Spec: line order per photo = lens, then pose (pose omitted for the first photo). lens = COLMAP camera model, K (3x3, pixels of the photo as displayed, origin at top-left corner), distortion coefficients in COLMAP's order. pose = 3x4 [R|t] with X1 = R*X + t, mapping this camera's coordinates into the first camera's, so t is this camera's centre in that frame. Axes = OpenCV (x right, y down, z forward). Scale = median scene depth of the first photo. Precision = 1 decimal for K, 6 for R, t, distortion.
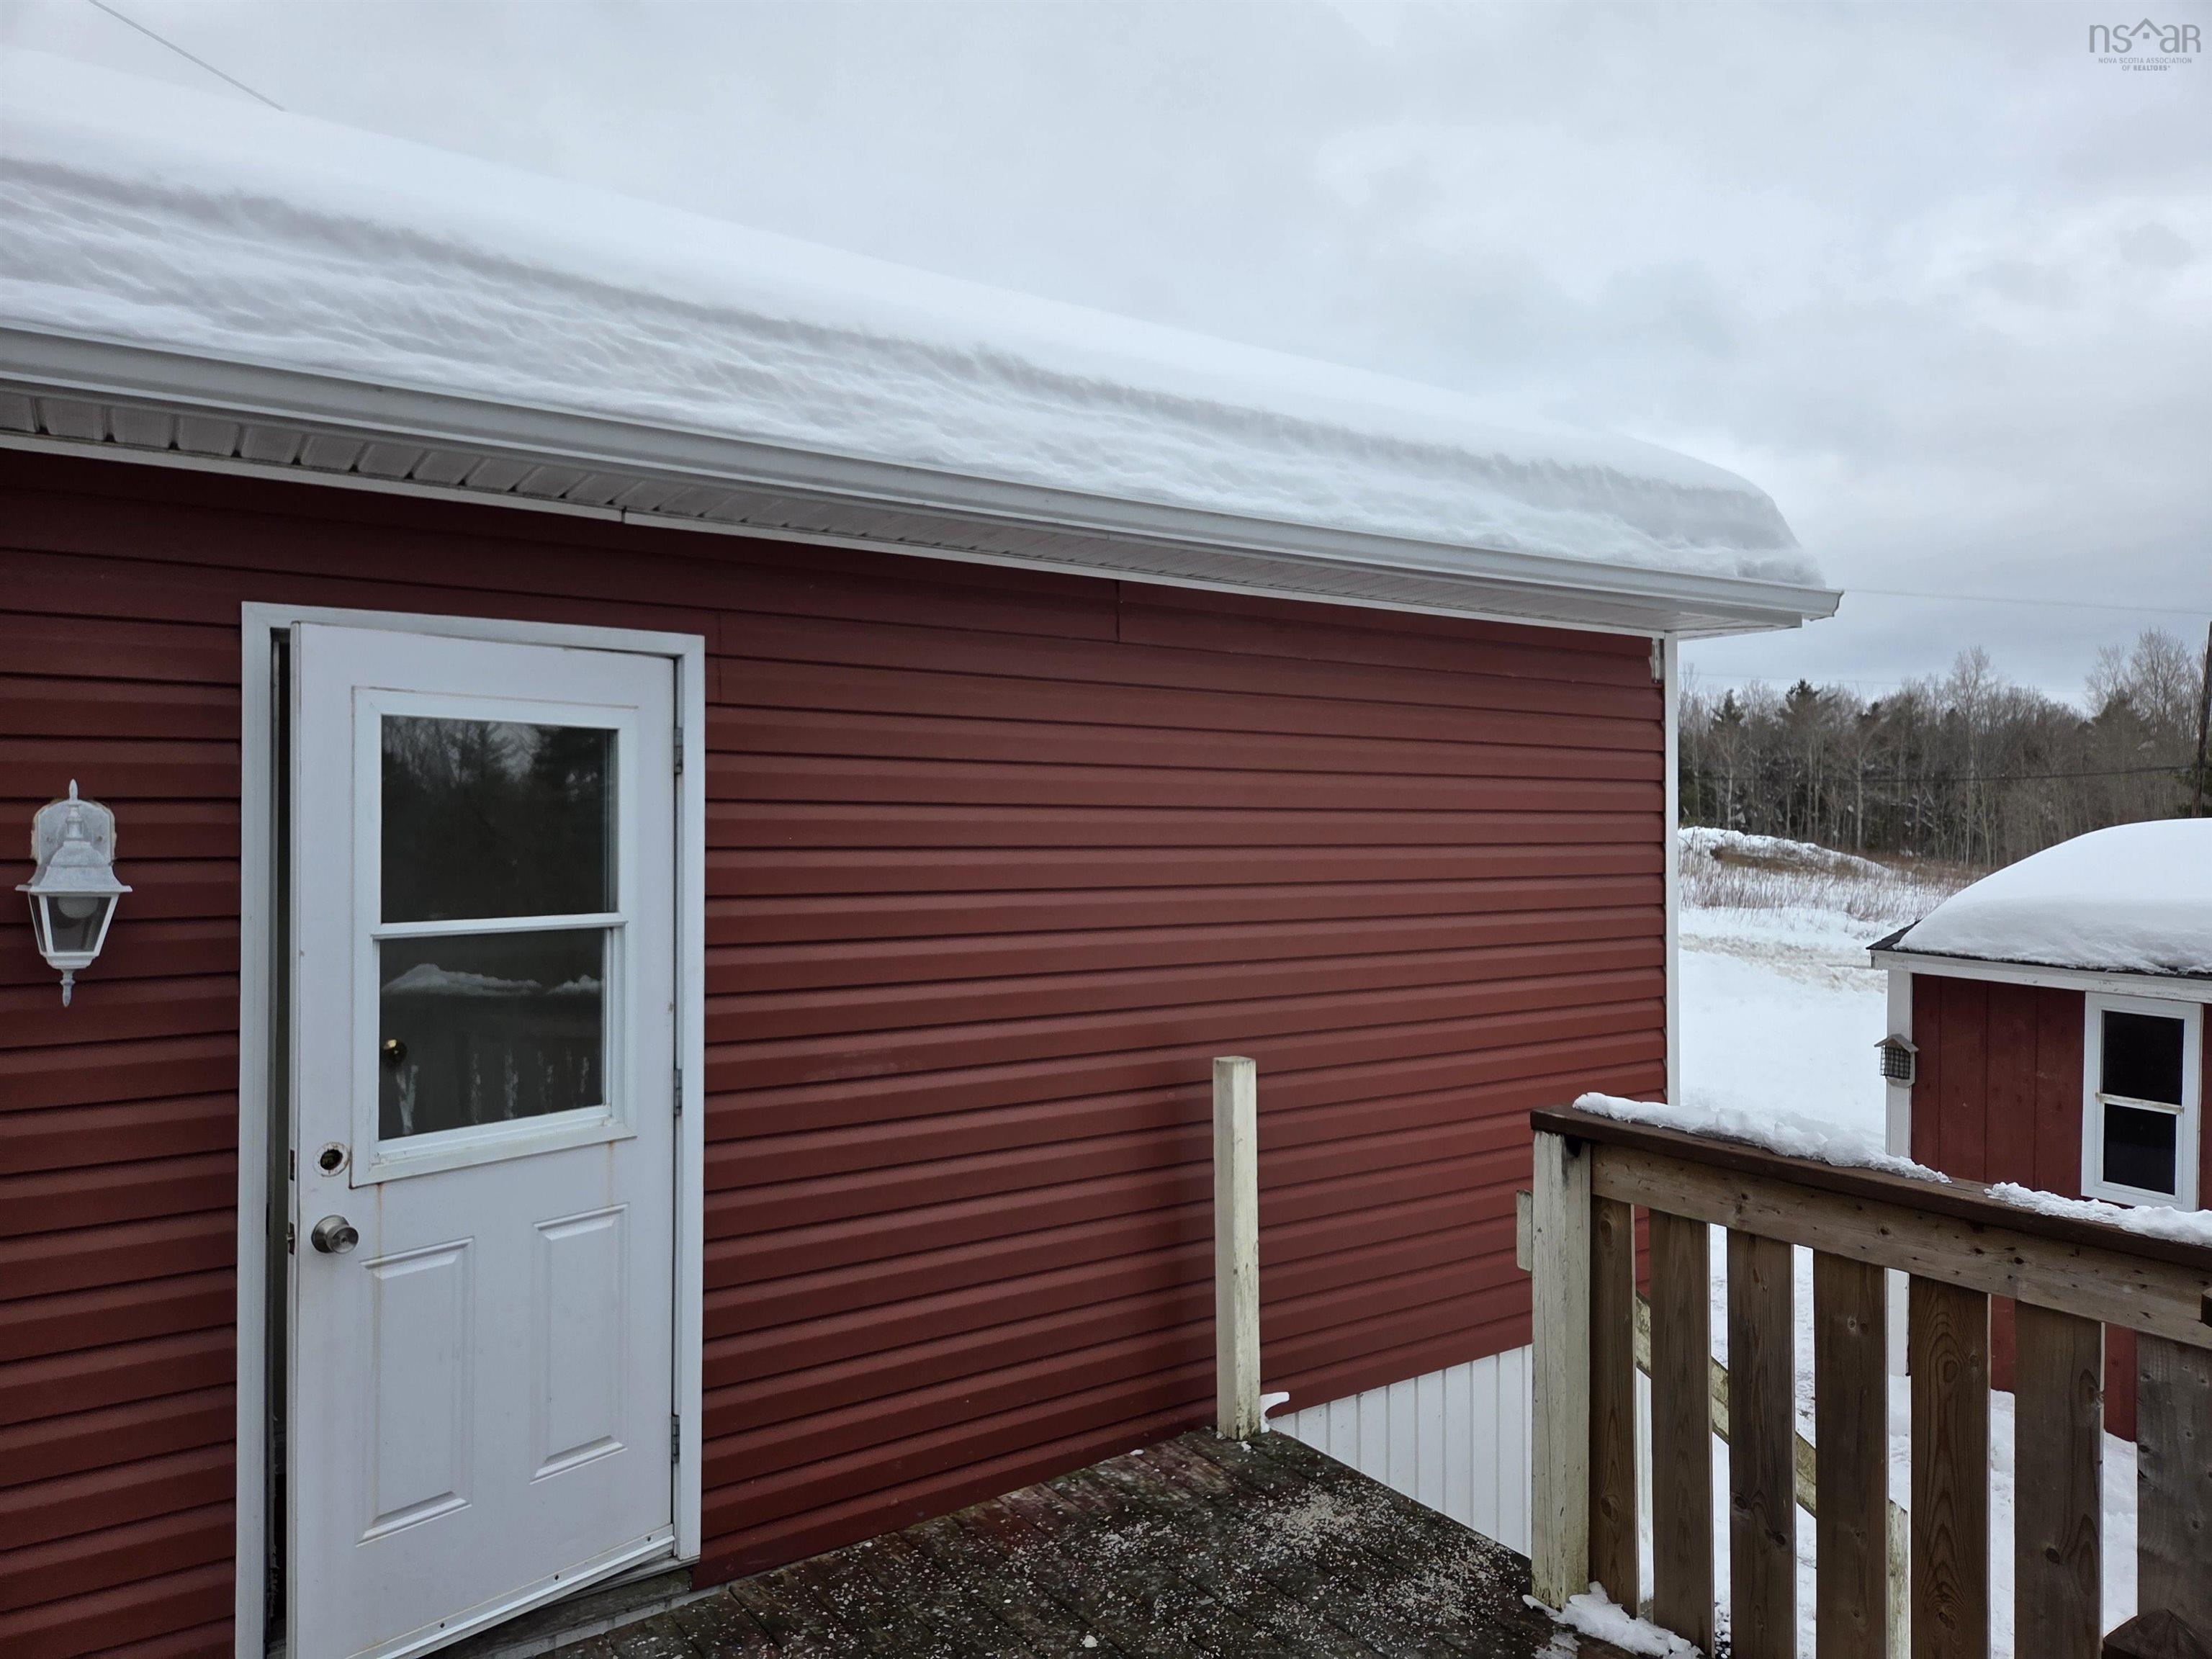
lens RADIAL K [[1477.0, 0, 1102.8], [0, 1477.0, 822.8], [0, 0, 1]] dist [0.078874, -0.065156]
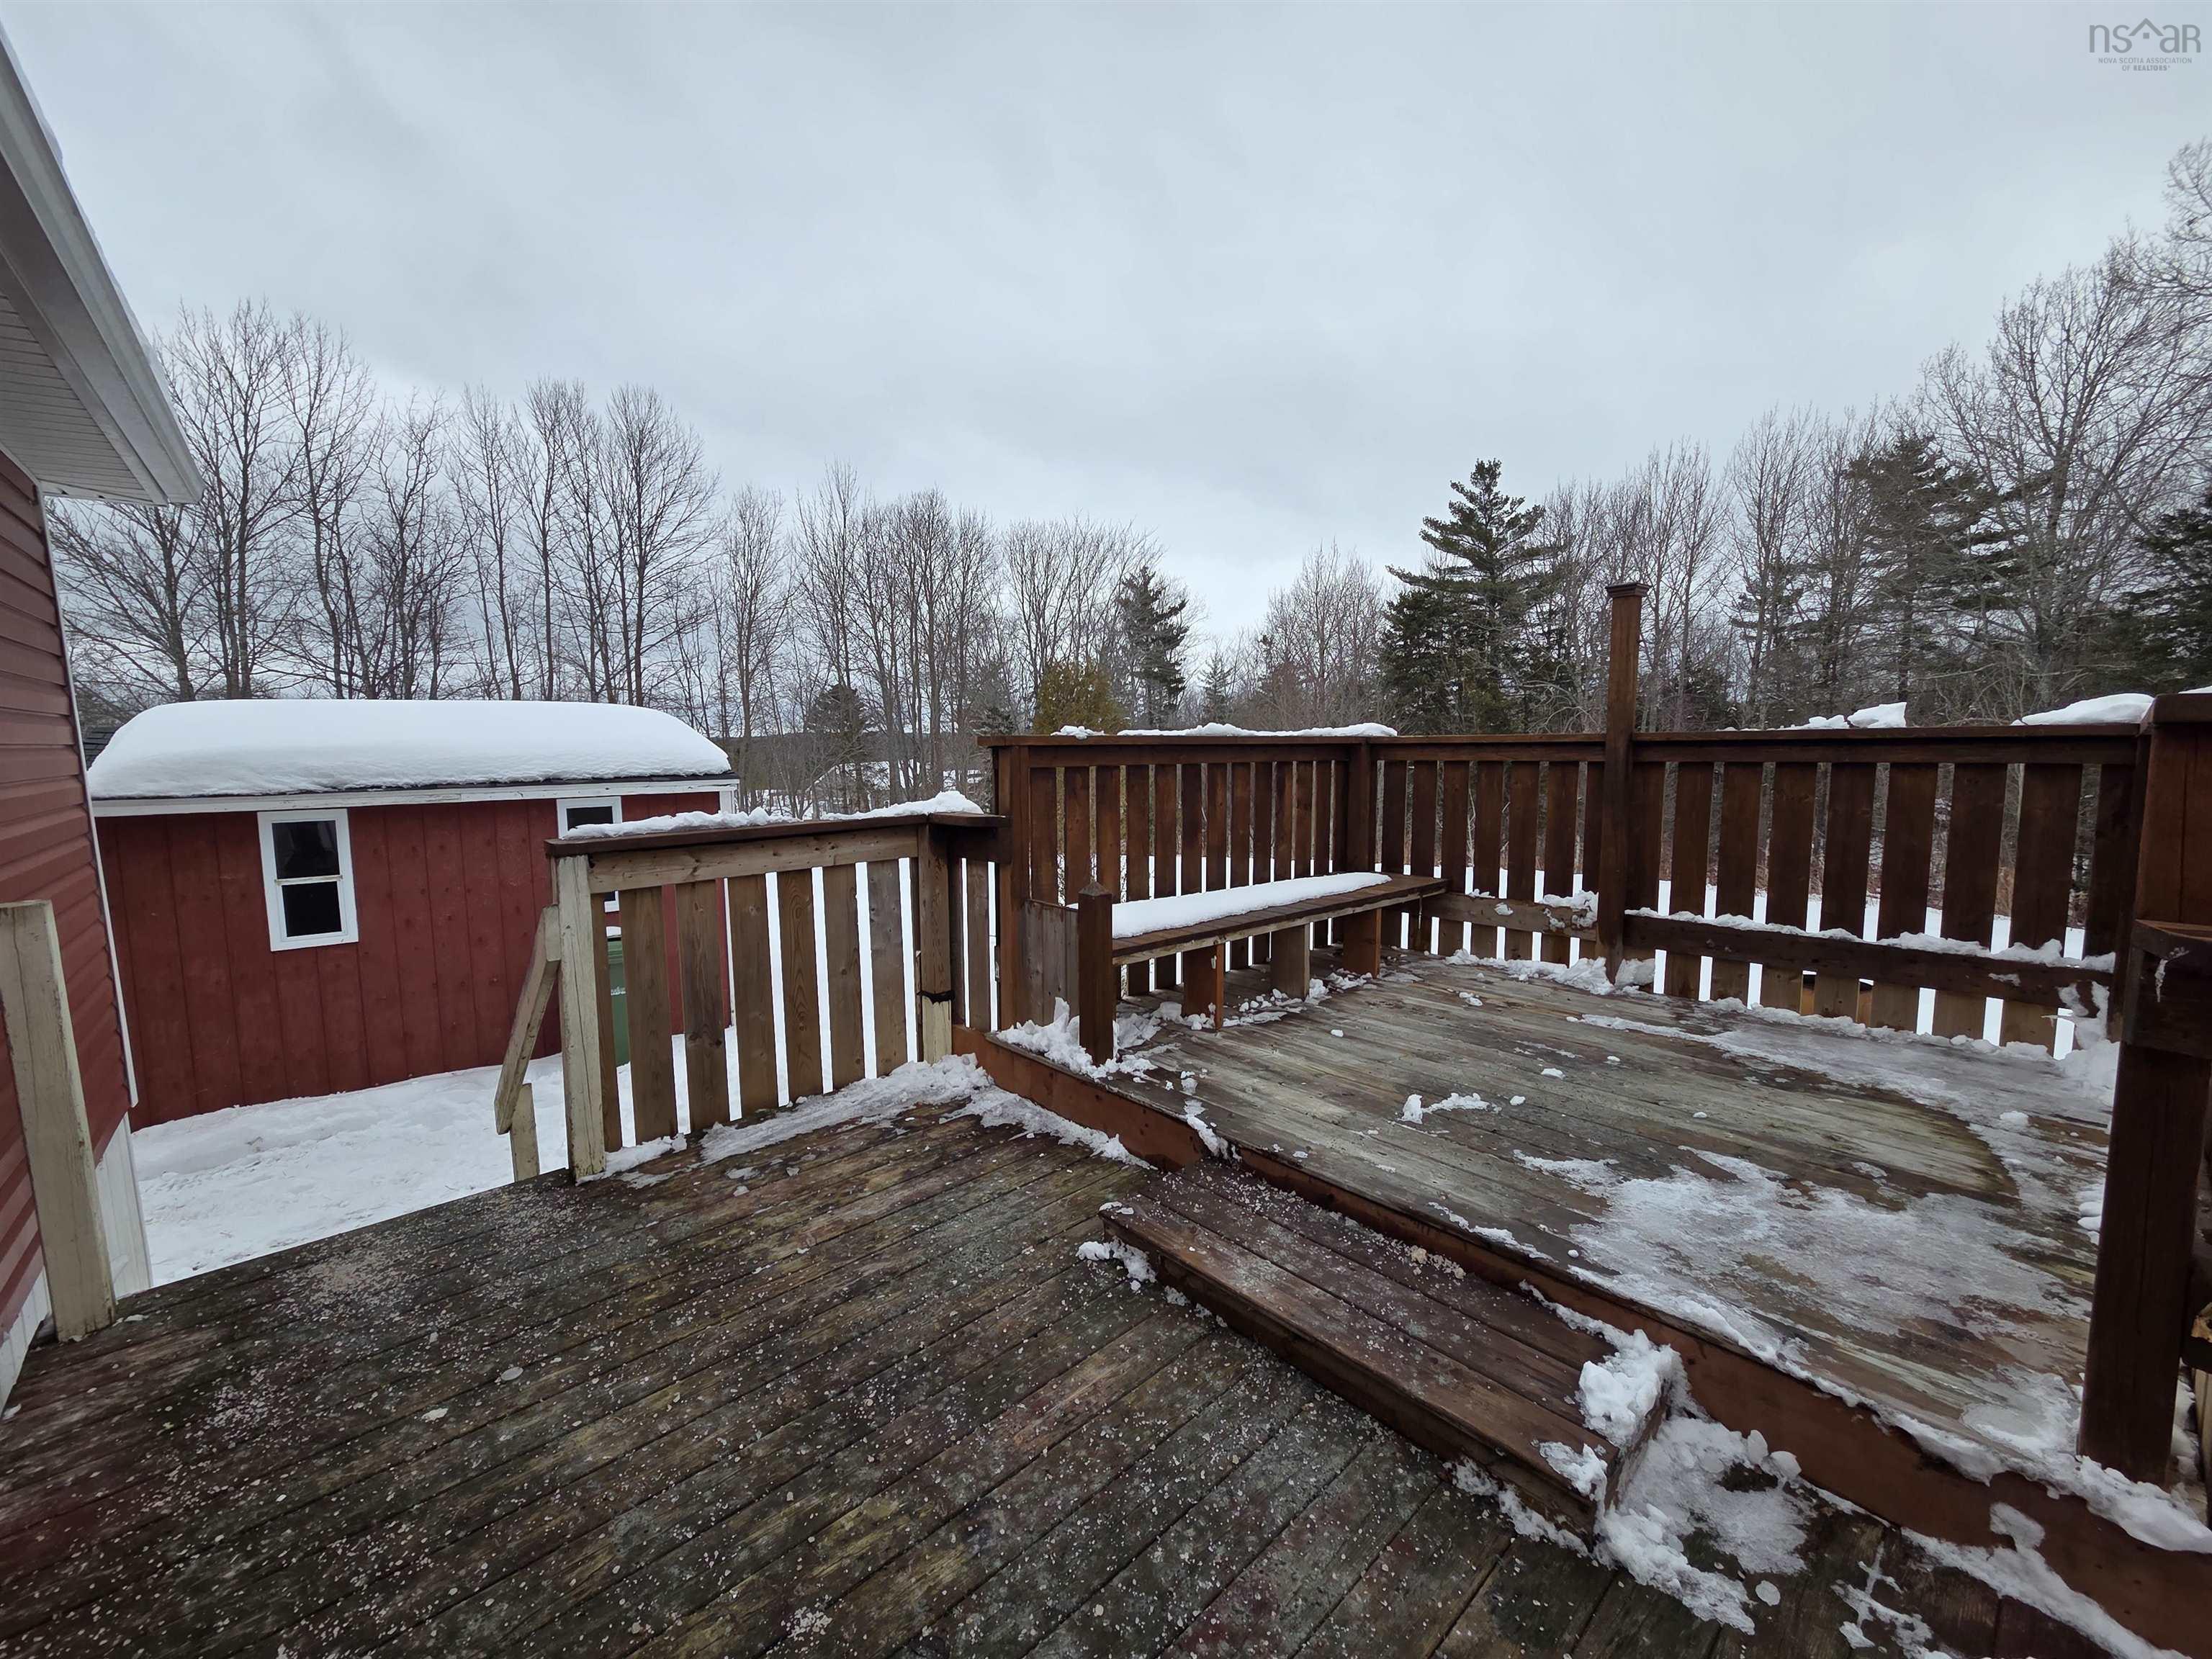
lens RADIAL K [[901.0, 0, 1106.0], [0, 901.0, 829.5], [0, 0, 1]] dist [-0.001865, 0.000048]
pose [[-0.116653, -0.108765, 0.987199, -0.311221], [0.020266, 0.993518, 0.111856, 0.051904], [-0.992966, 0.033055, -0.113693, 0.313741]]
